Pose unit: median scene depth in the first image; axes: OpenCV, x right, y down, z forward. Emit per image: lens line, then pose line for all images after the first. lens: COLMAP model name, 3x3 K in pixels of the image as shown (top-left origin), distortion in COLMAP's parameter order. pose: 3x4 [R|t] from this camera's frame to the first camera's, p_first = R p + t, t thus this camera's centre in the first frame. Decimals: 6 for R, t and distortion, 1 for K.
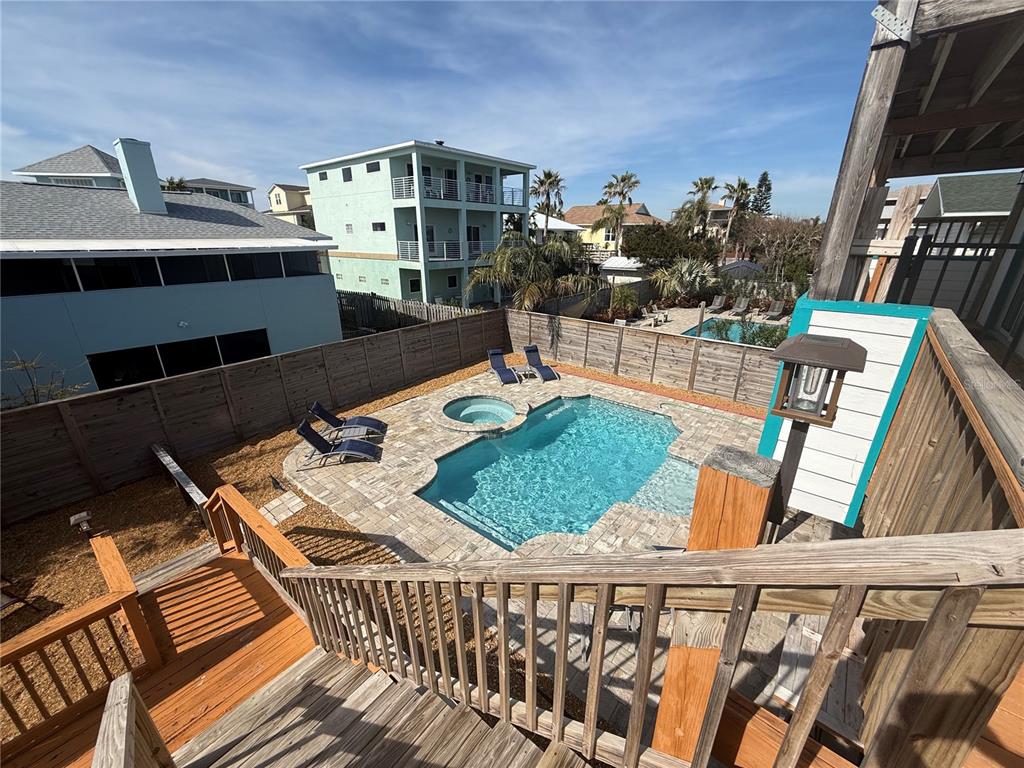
lens RADIAL K [[405.8, 0, 509.4], [0, 405.8, 385.1], [0, 0, 1]] dist [0.001218, -0.000209]
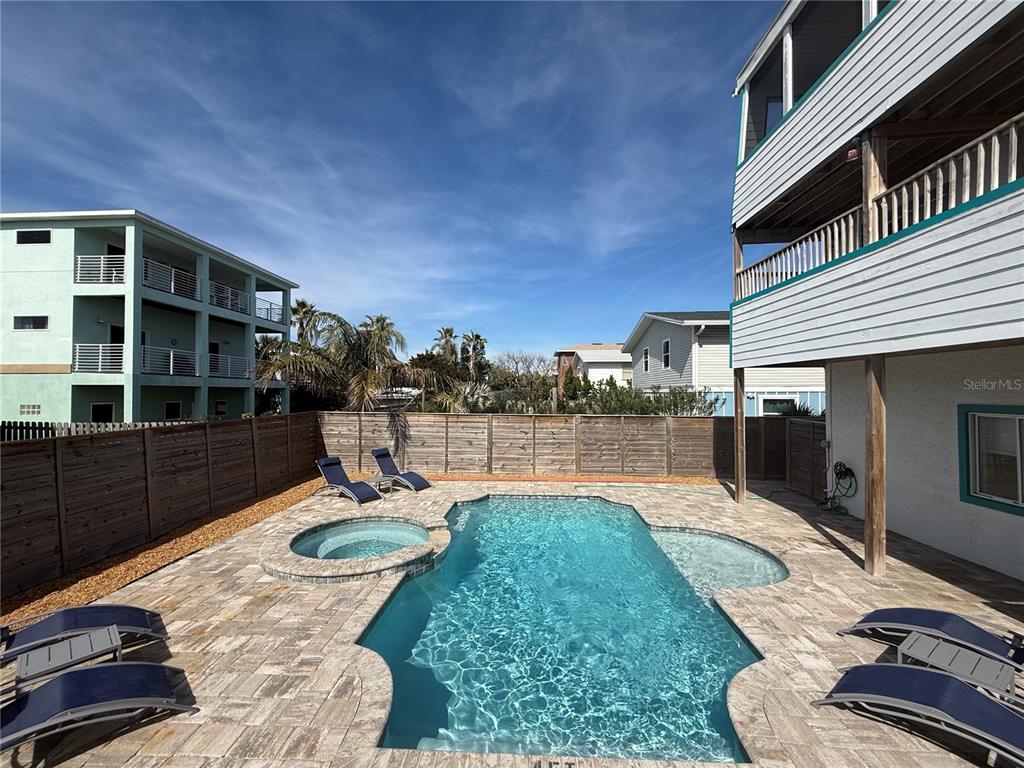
lens RADIAL K [[405.8, 0, 510.3], [0, 405.8, 385.3], [0, 0, 1]] dist [0.001218, -0.000209]
pose [[0.802666, 0.008866, 0.596363, -0.194491], [0.207752, 0.933113, -0.293494, 0.056694], [-0.559076, 0.359473, 0.747136, 0.309711]]
